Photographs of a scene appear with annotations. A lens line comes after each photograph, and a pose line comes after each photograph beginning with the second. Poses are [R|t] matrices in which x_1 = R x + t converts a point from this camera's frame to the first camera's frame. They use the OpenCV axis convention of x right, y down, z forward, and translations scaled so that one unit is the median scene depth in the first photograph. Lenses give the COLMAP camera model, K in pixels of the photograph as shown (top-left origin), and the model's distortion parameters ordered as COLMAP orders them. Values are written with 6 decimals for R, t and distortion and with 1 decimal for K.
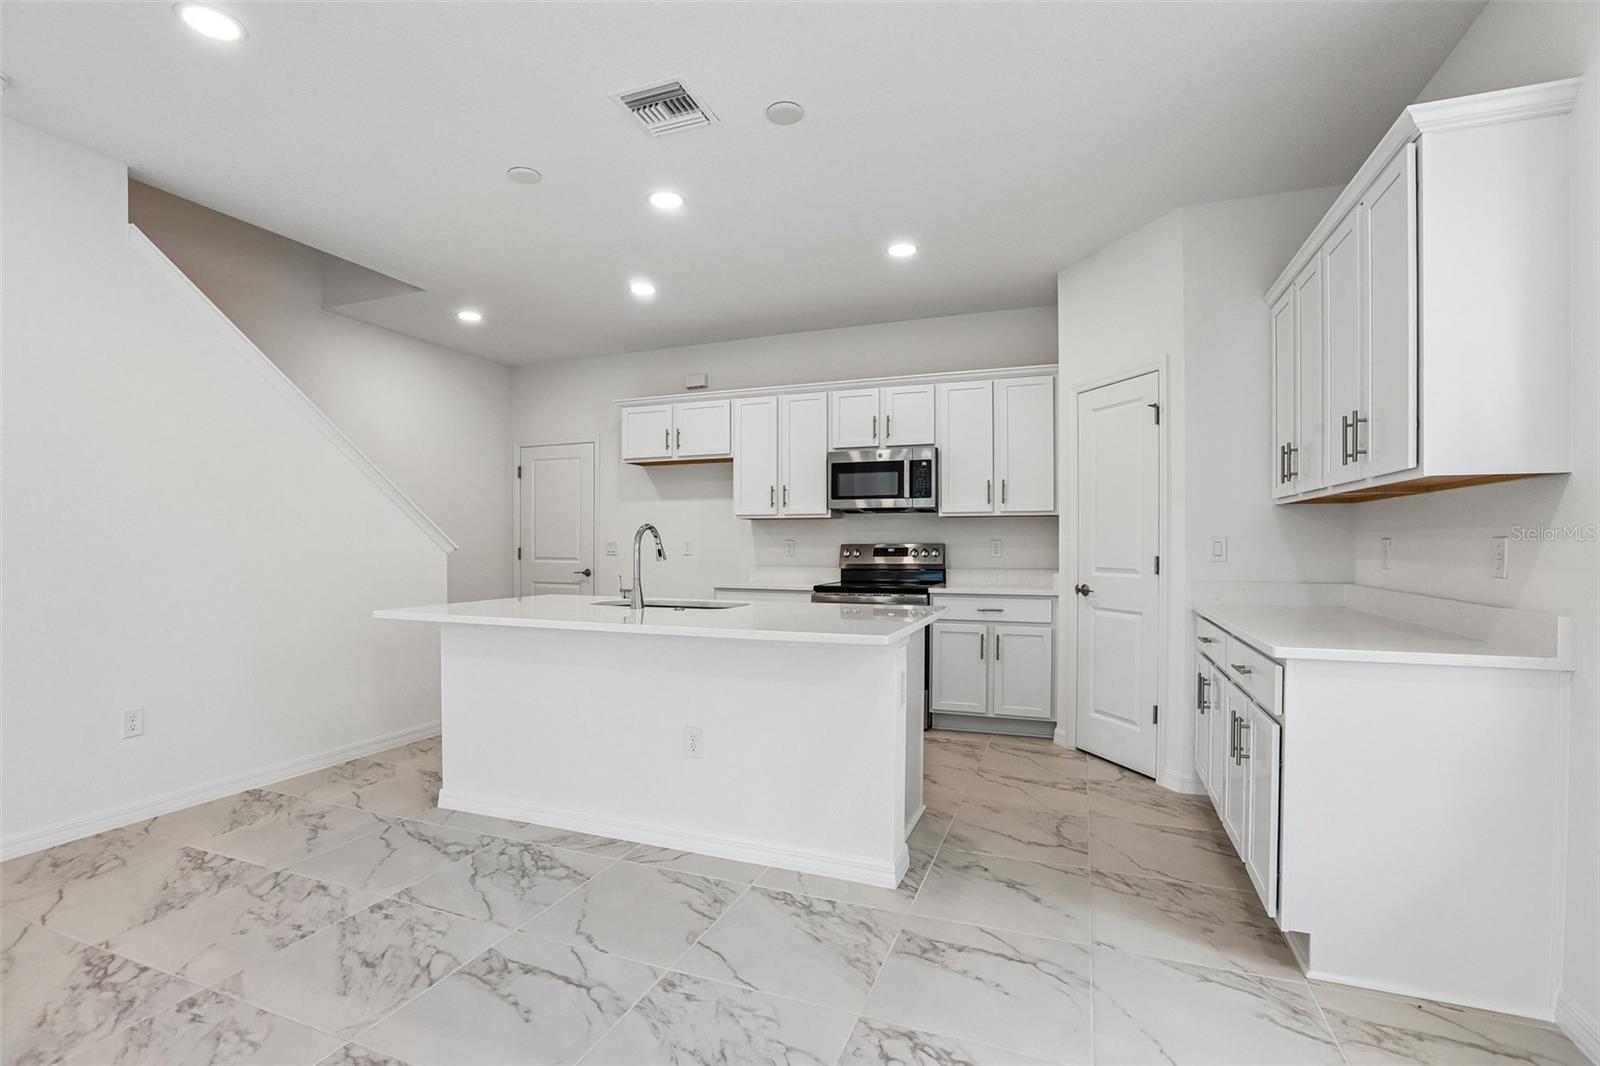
lens RADIAL K [[736.5, 0, 793.9], [0, 736.5, 549.1], [0, 0, 1]] dist [-0.046931, 0.014498]
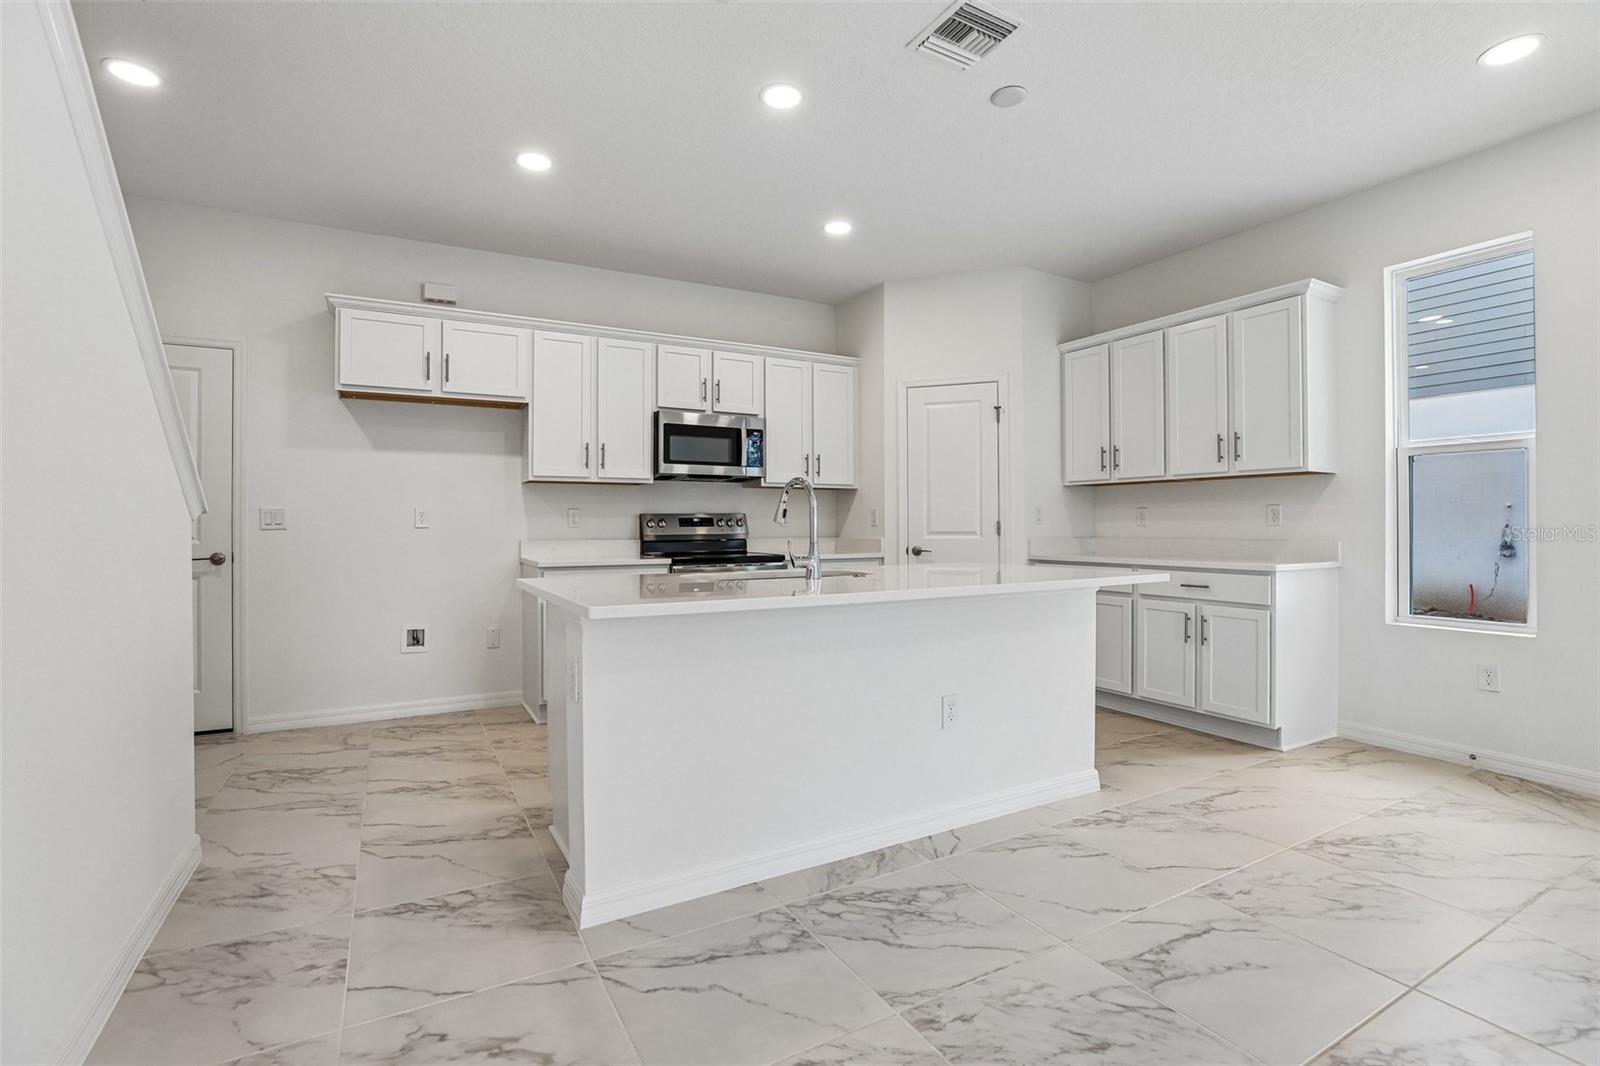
lens RADIAL K [[736.3, 0, 798.4], [0, 736.3, 524.8], [0, 0, 1]] dist [-0.052758, 0.020159]
pose [[0.636116, -0.002469, 0.771590, -0.570093], [0.010545, 0.999929, -0.005494, 0.015245], [-0.771522, 0.011631, 0.636097, 0.318634]]
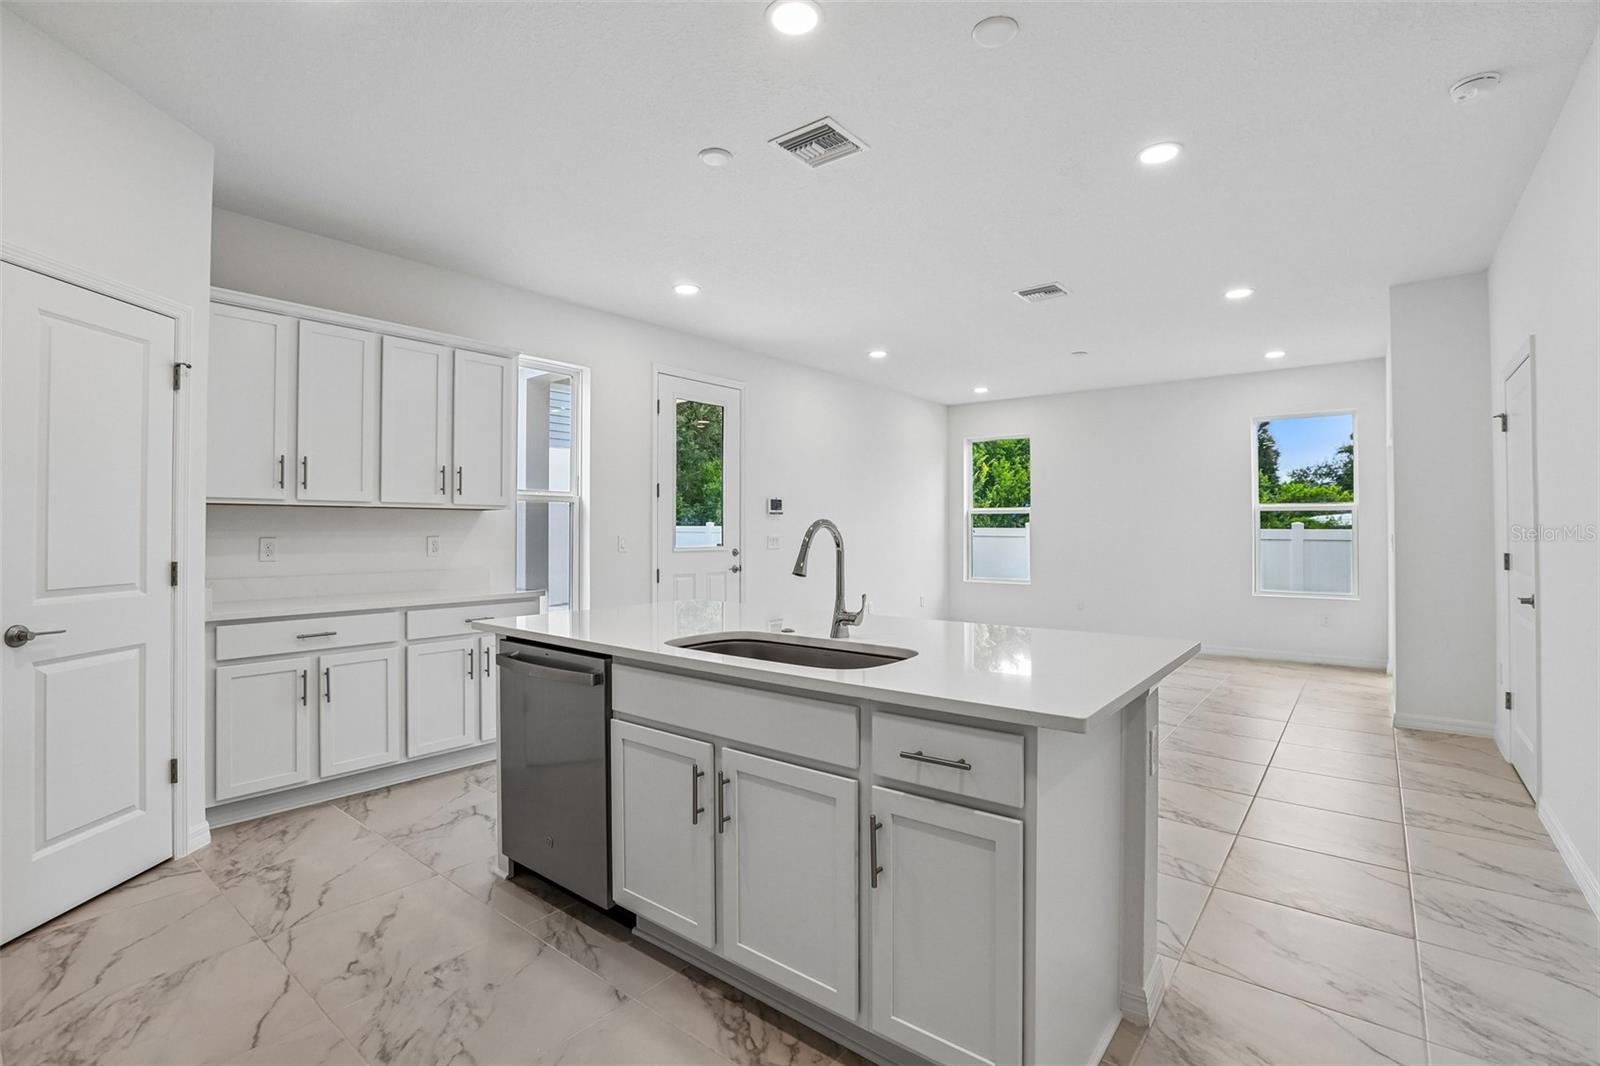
lens RADIAL K [[736.5, 0, 795.3], [0, 736.5, 516.6], [0, 0, 1]] dist [-0.044975, 0.014790]
pose [[-0.954198, 0.004016, 0.299148, -0.256098], [0.001298, 0.999956, -0.009286, -0.021702], [-0.299172, -0.008473, -0.954162, 1.130758]]
